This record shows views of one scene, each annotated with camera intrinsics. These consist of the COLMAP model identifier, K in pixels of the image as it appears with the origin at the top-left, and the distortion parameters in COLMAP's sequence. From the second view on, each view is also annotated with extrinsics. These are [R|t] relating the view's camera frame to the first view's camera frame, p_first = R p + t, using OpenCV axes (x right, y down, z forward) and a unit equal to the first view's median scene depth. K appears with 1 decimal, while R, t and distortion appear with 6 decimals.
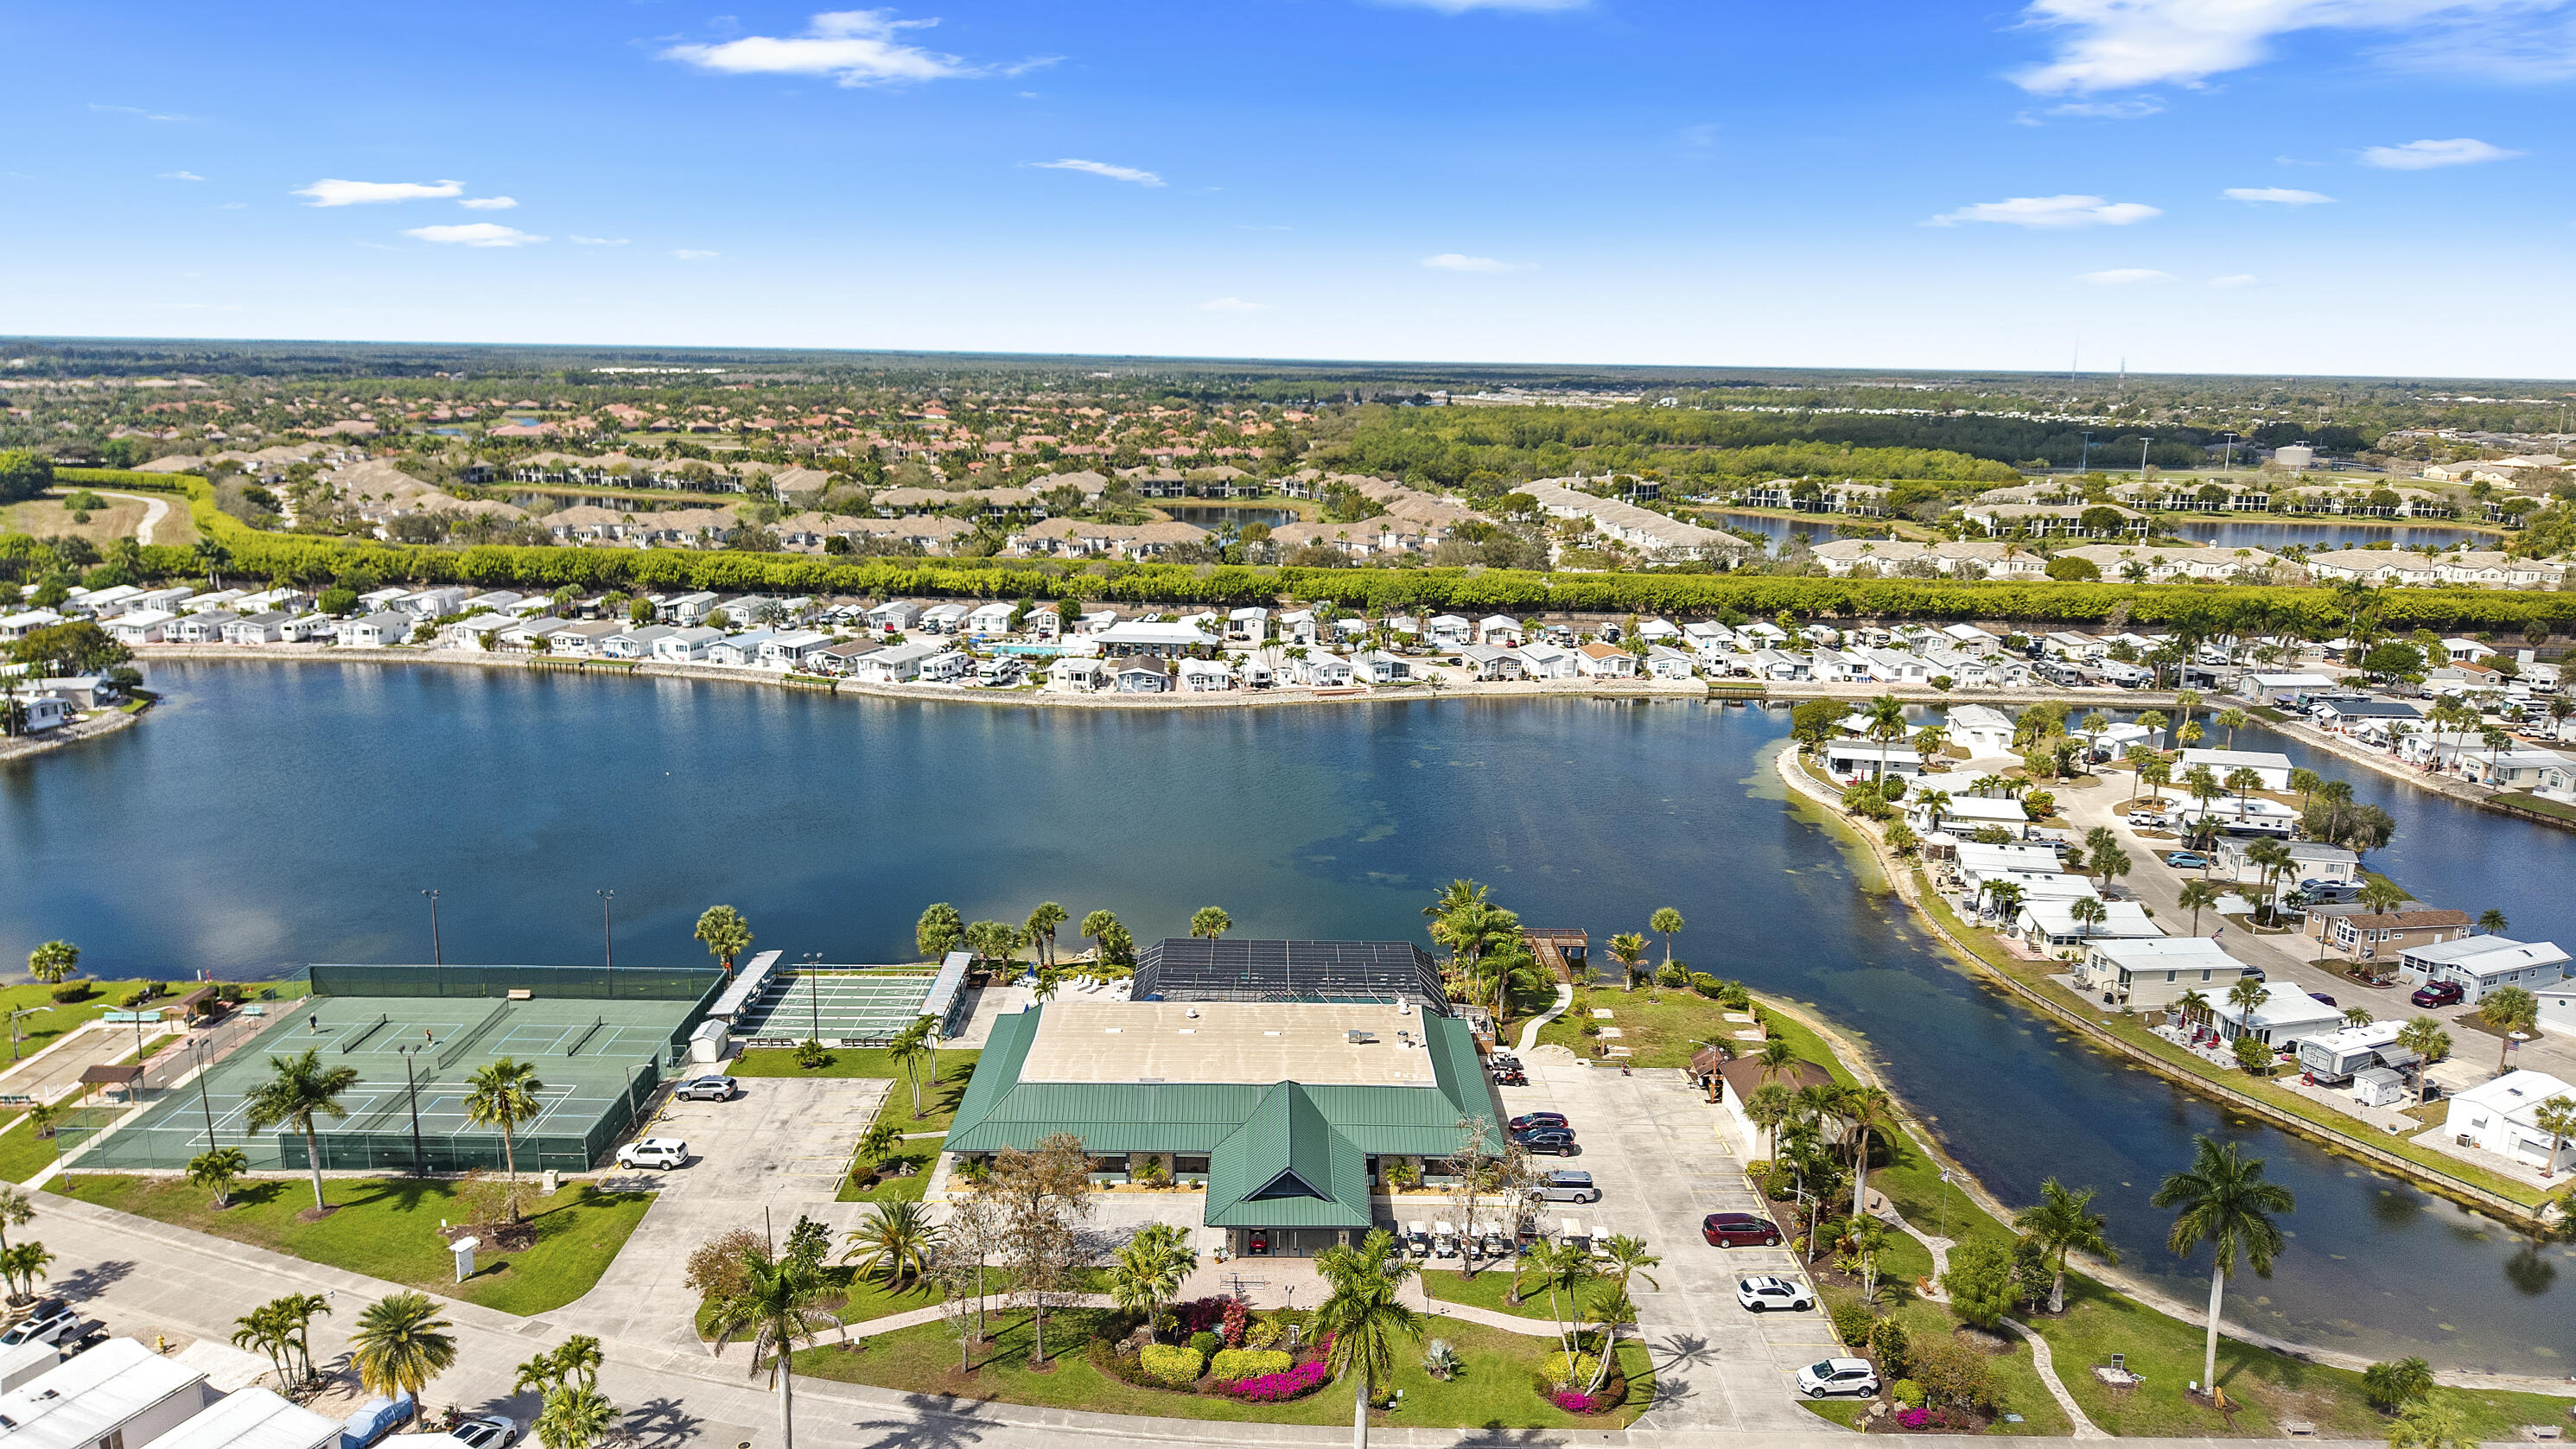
lens RADIAL K [[1722.3, 0, 1302.2], [0, 1722.3, 723.6], [0, 0, 1]] dist [0.066449, -0.116399]
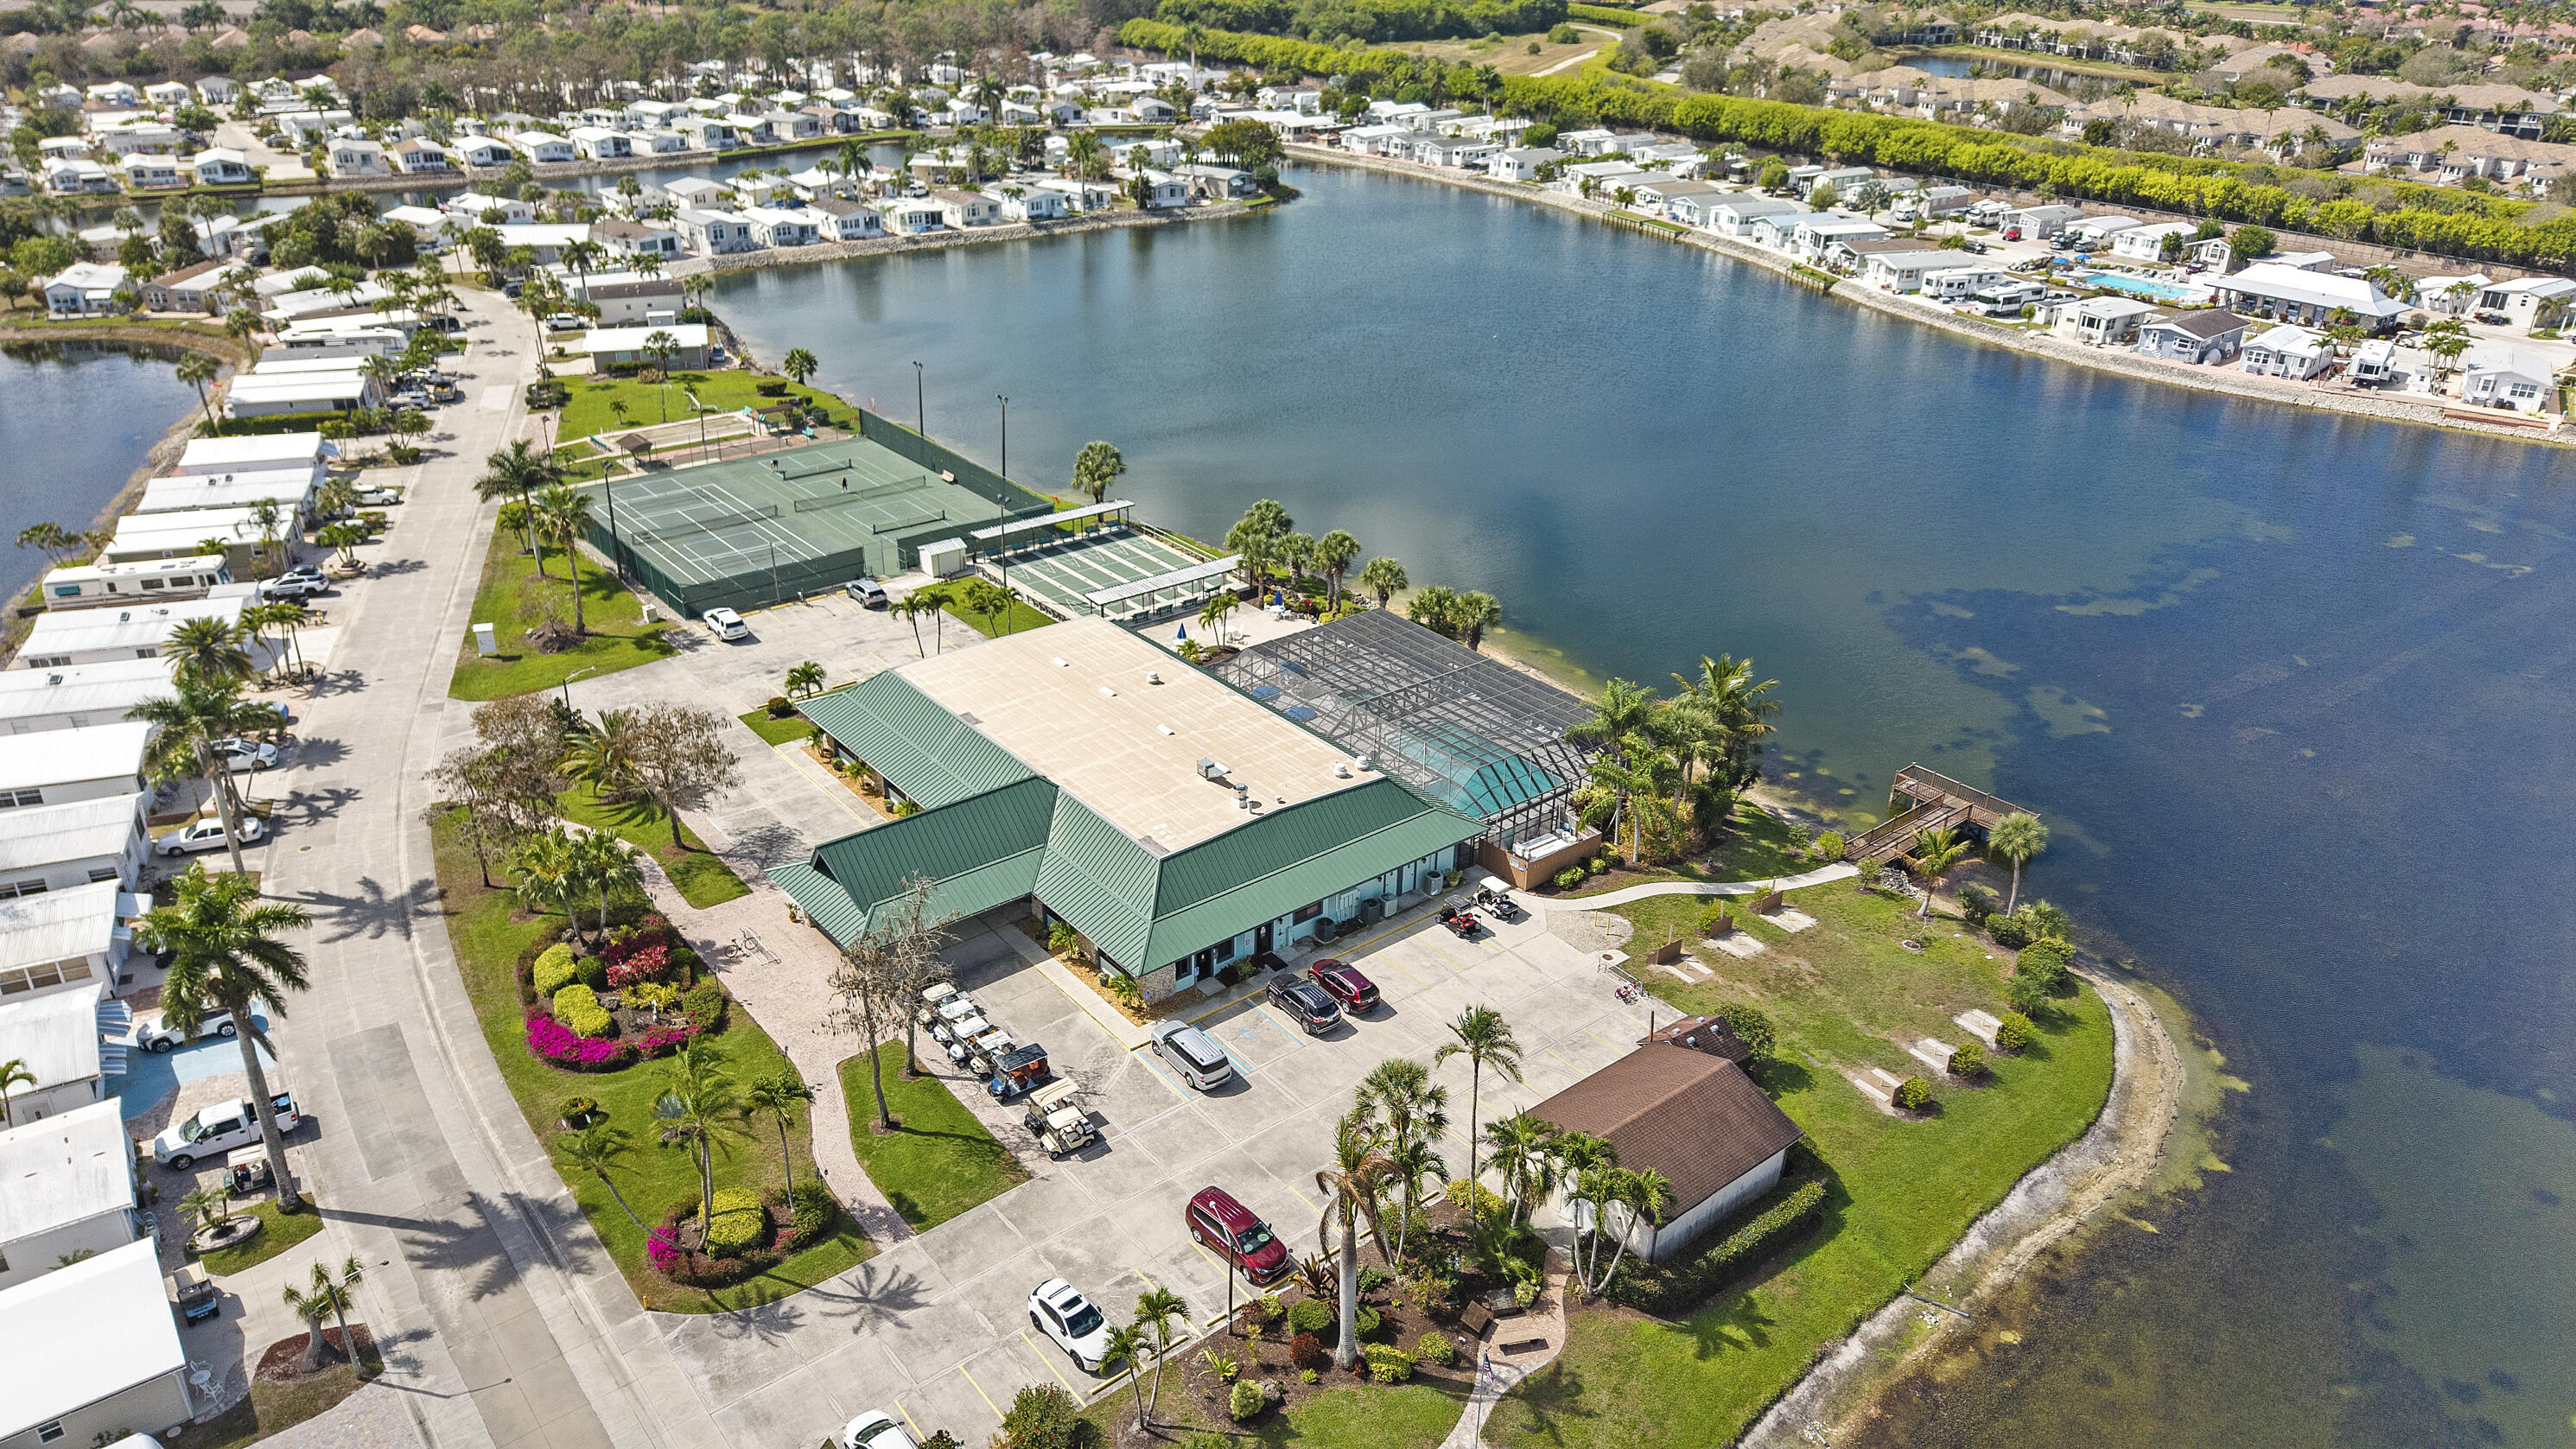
lens RADIAL K [[1705.1, 0, 1297.5], [0, 1705.1, 727.9], [0, 0, 1]] dist [0.007951, 0.003670]
pose [[0.614132, 0.344166, -0.710205, 0.235379], [-0.171198, 0.936570, 0.305823, -0.028544], [0.770411, -0.066230, 0.634099, 0.230047]]
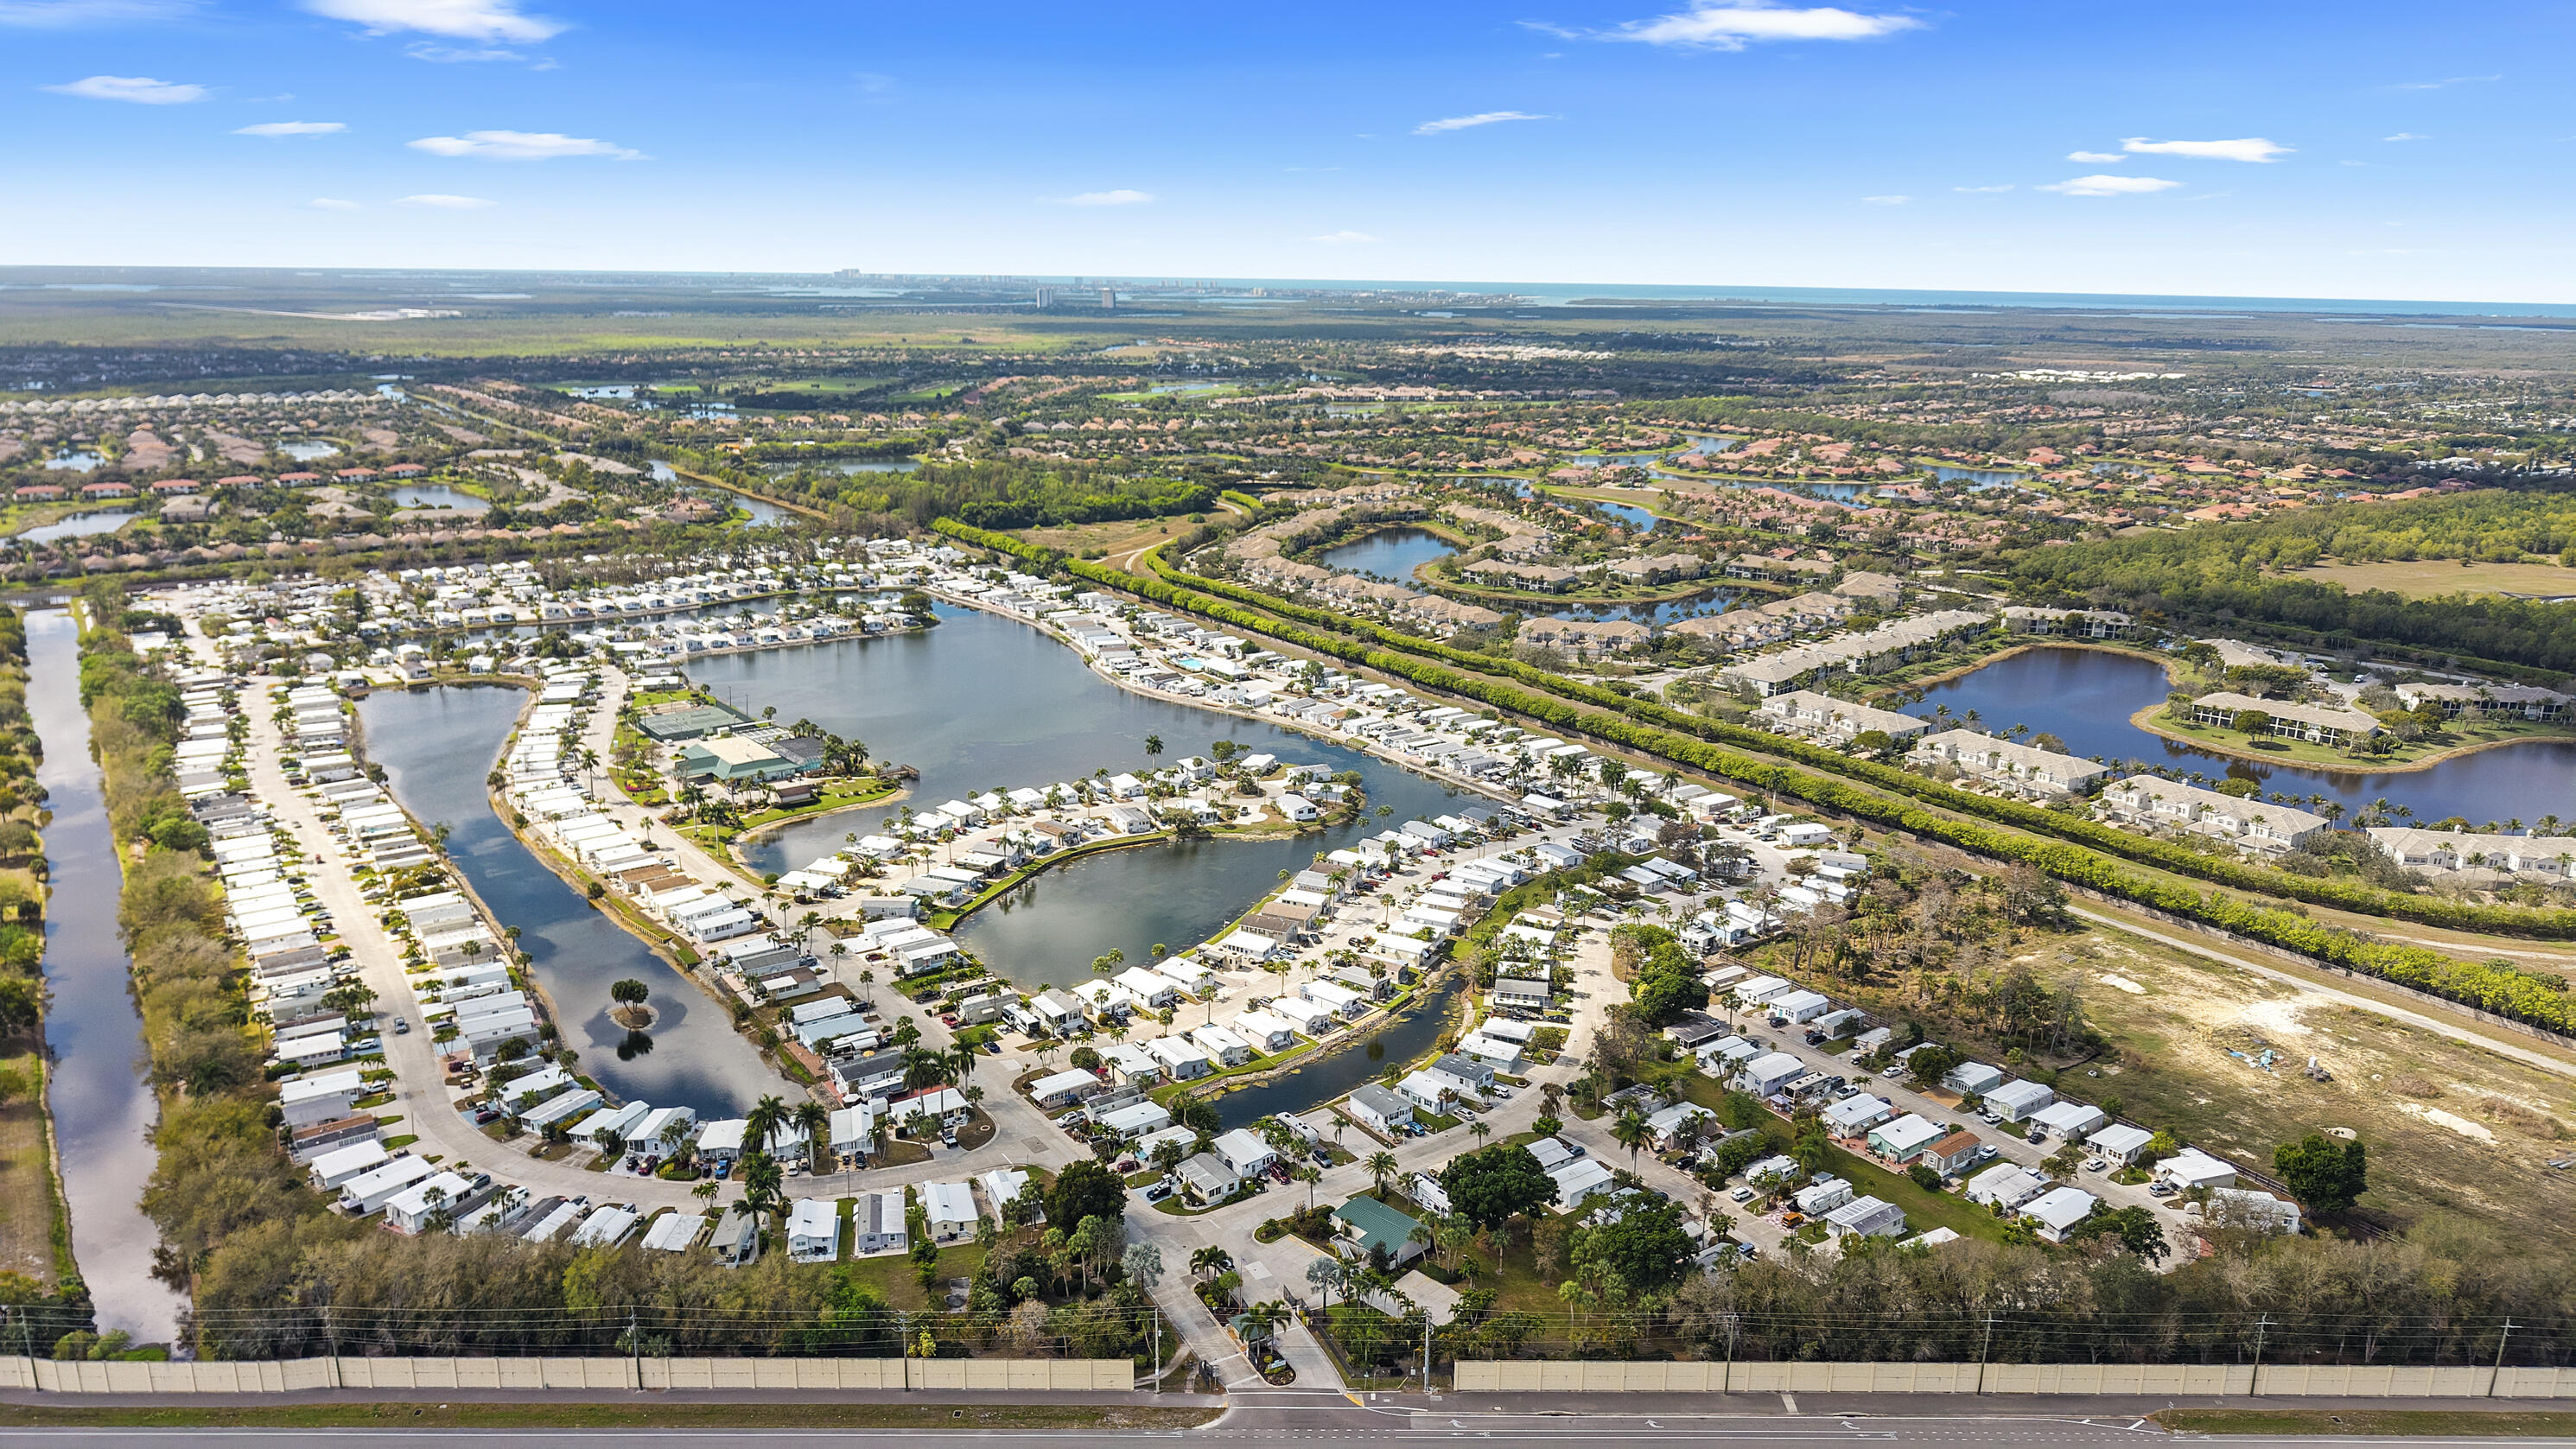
lens RADIAL K [[1722.3, 0, 1302.2], [0, 1722.3, 723.6], [0, 0, 1]] dist [0.066449, -0.116399]
pose [[0.602906, 0.196389, -0.773263, 1.684401], [-0.171896, 0.978441, 0.114473, -0.251178], [0.779074, 0.063904, 0.623667, -0.243071]]
